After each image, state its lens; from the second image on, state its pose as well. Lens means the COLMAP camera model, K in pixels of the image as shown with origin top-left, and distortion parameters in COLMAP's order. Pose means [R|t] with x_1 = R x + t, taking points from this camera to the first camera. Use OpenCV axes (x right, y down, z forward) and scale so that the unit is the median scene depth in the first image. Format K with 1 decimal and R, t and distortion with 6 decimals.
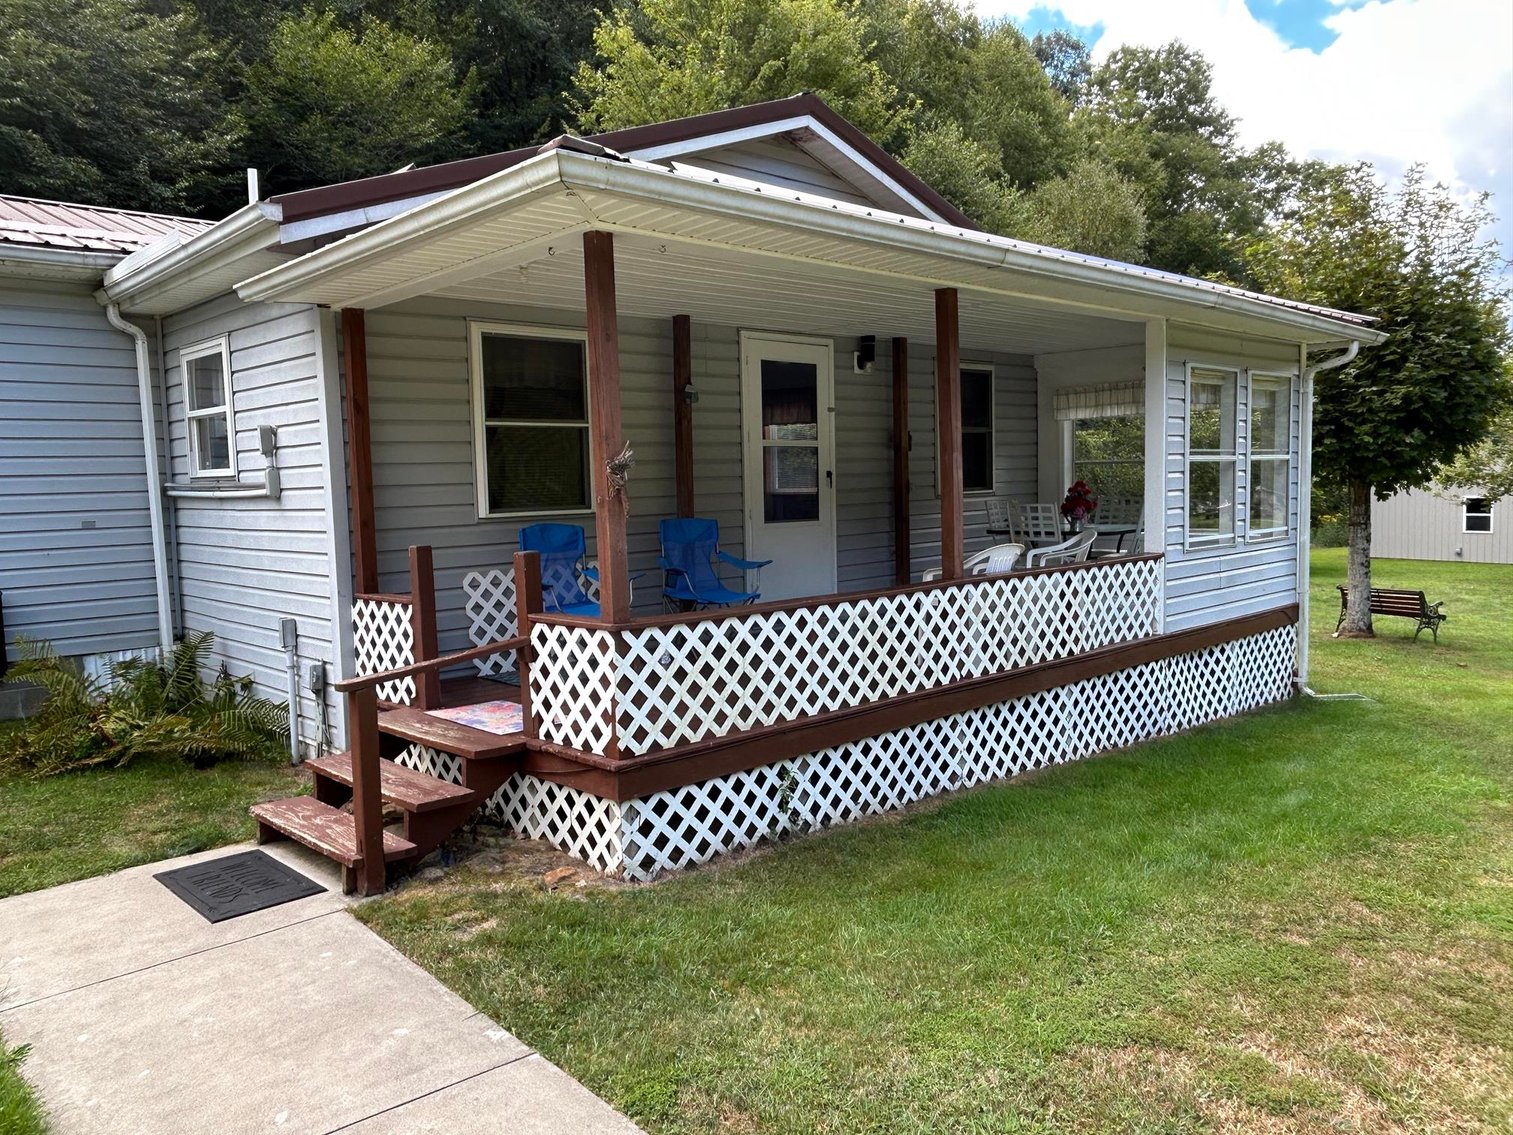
lens RADIAL K [[1121.8, 0, 754.4], [0, 1121.8, 566.8], [0, 0, 1]] dist [0.002588, -0.002977]
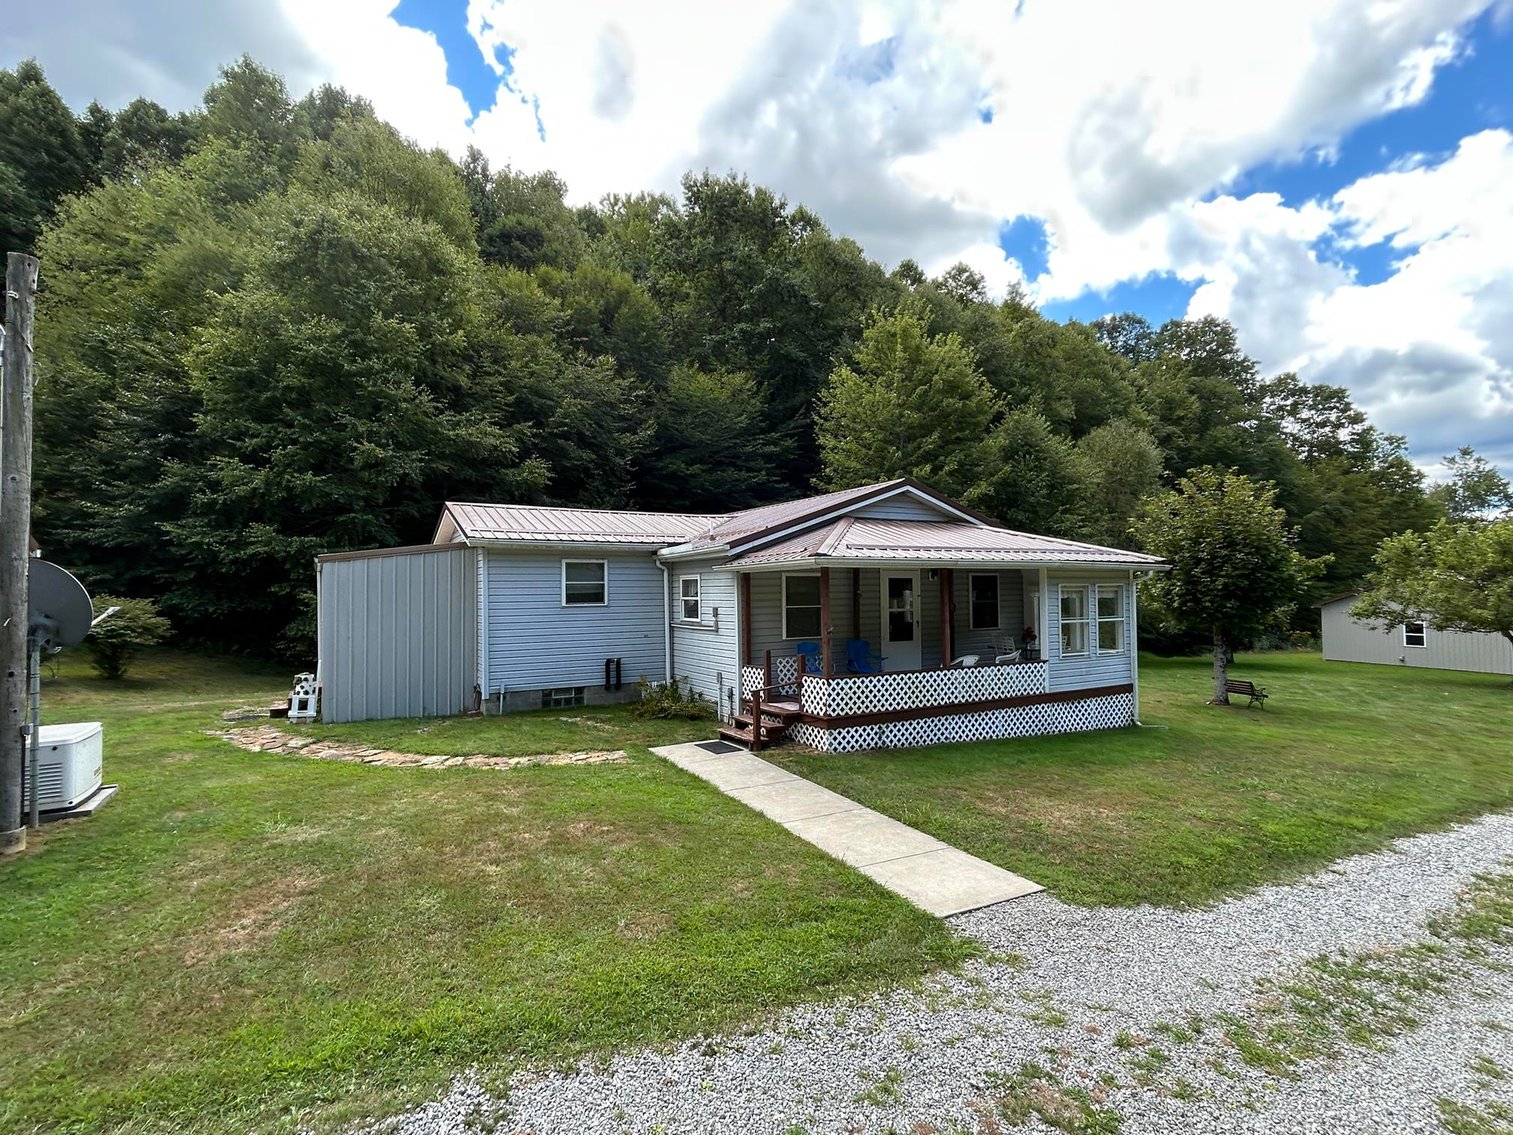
lens RADIAL K [[742.2, 0, 748.3], [0, 742.2, 567.6], [0, 0, 1]] dist [-0.002419, -0.000641]
pose [[0.970015, 0.006682, -0.242954, 0.139918], [-0.032401, 0.994255, -0.102018, -0.031863], [0.240877, 0.106831, 0.964658, -0.940086]]
